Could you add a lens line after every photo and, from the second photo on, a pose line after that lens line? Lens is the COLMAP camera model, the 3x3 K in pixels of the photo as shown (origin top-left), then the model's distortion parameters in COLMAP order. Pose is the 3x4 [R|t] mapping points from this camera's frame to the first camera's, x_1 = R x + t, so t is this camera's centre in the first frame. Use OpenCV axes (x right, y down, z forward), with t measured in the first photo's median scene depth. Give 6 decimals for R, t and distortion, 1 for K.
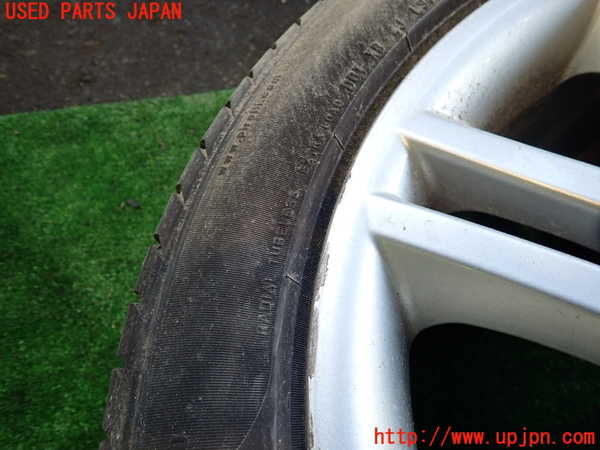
lens RADIAL K [[436.2, 0, 303.5], [0, 436.2, 225.7], [0, 0, 1]] dist [-0.009771, 0.002629]
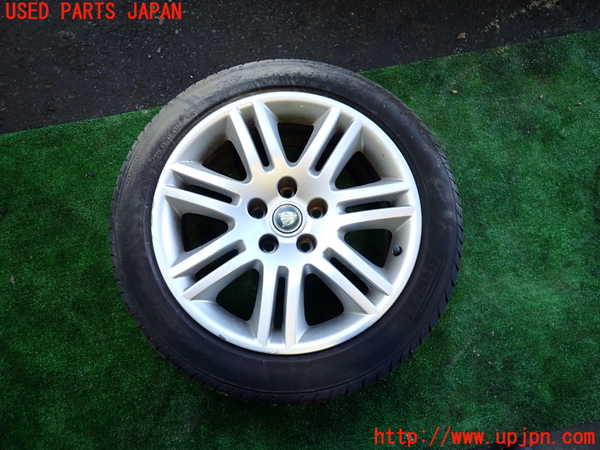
lens RADIAL K [[436.2, 0, 297.6], [0, 436.2, 227.5], [0, 0, 1]] dist [-0.009771, 0.002629]
pose [[0.987176, -0.098546, 0.125584, 0.339305], [0.066658, 0.969307, 0.236643, -0.233114], [-0.145049, -0.225237, 0.963446, -1.325849]]
